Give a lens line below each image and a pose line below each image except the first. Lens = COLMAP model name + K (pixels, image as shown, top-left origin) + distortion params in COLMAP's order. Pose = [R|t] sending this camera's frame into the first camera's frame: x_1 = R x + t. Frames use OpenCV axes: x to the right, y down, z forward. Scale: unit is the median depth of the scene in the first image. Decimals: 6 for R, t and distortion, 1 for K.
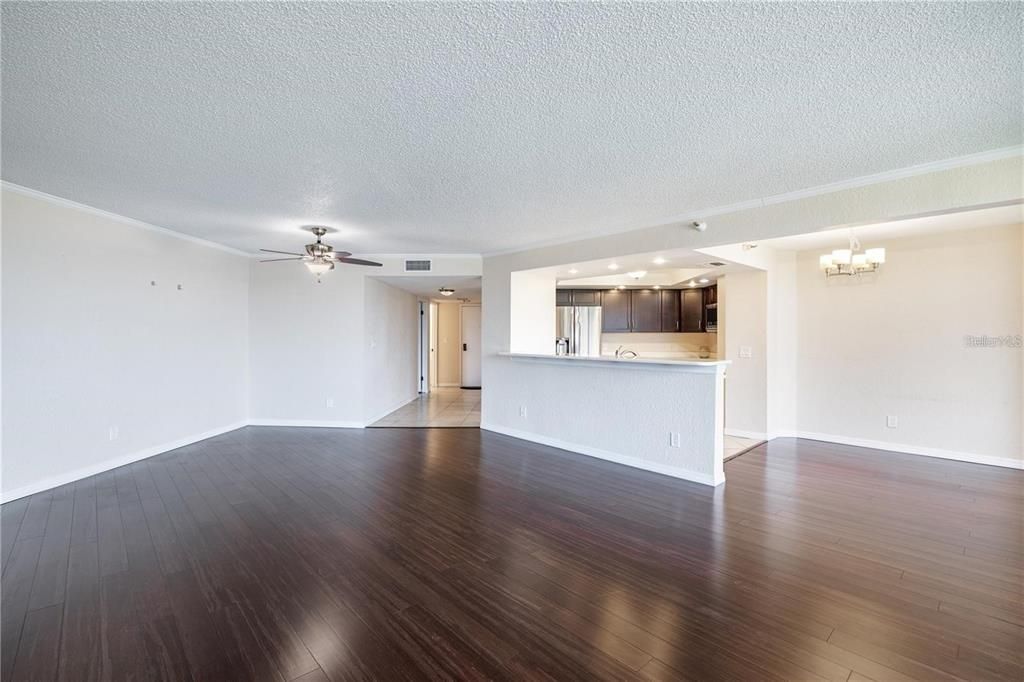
lens RADIAL K [[471.5, 0, 535.9], [0, 471.5, 340.2], [0, 0, 1]] dist [-0.000684, 0.000020]
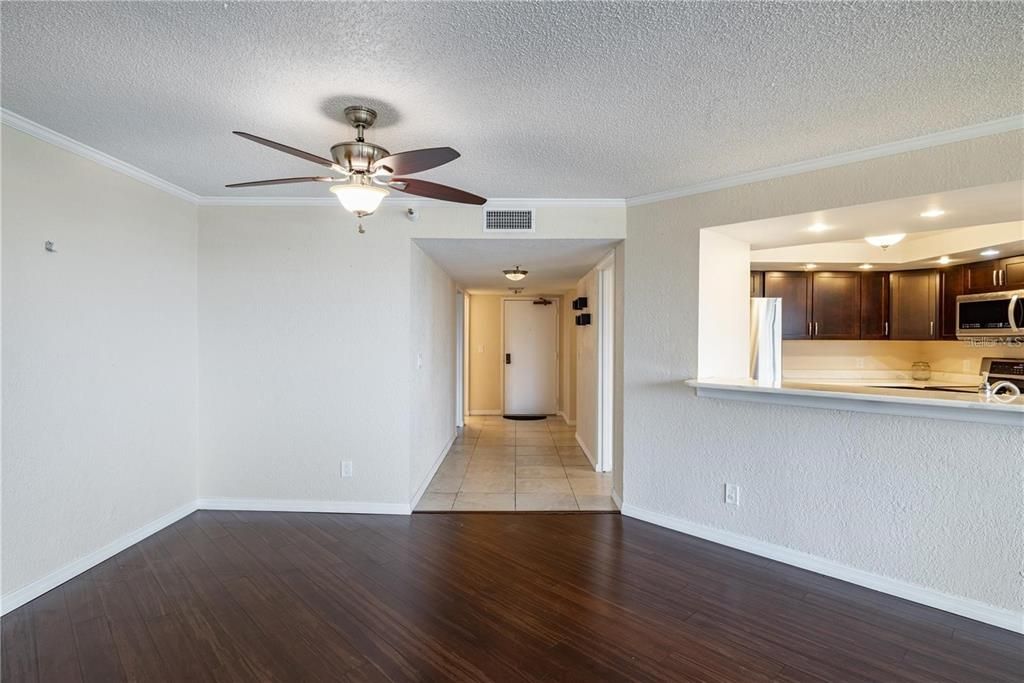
lens RADIAL K [[515.3, 0, 522.3], [0, 515.3, 350.3], [0, 0, 1]] dist [0.000009, -0.000073]
pose [[0.999818, 0.000963, 0.019046, -0.245400], [-0.001241, 0.999893, 0.014593, -0.015080], [-0.019030, -0.014614, 0.999712, 0.396172]]
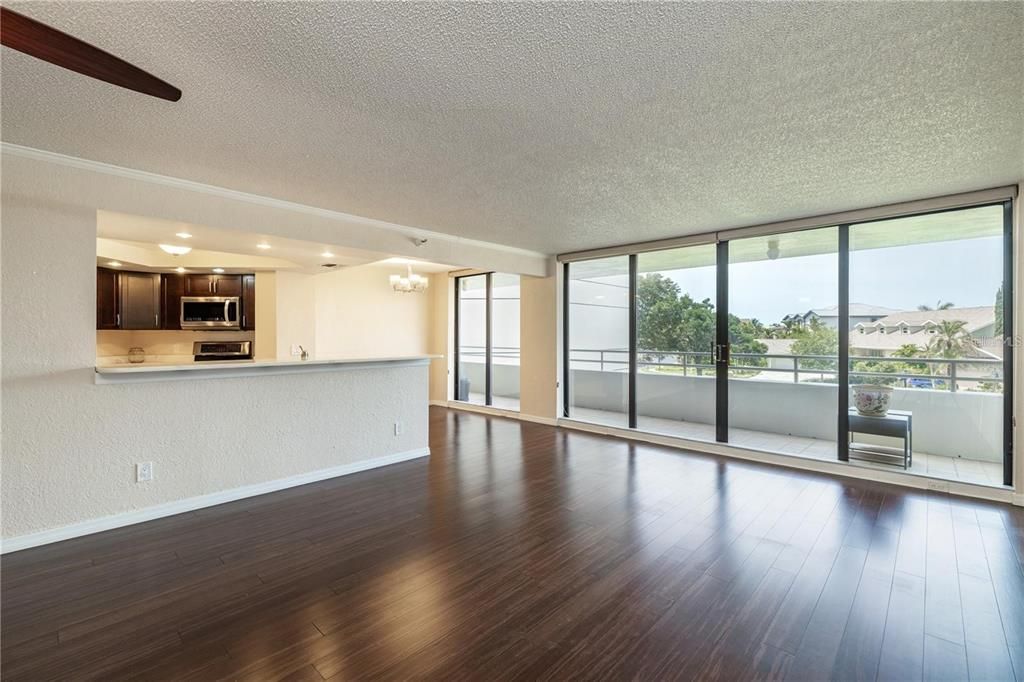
lens RADIAL K [[449.9, 0, 499.8], [0, 449.9, 338.8], [0, 0, 1]] dist [0.002225, 0.000251]
pose [[-0.044443, -0.012411, 0.998935, -0.521440], [0.009584, 0.999872, 0.012849, -0.006557], [-0.998966, 0.010145, -0.044319, 0.552586]]
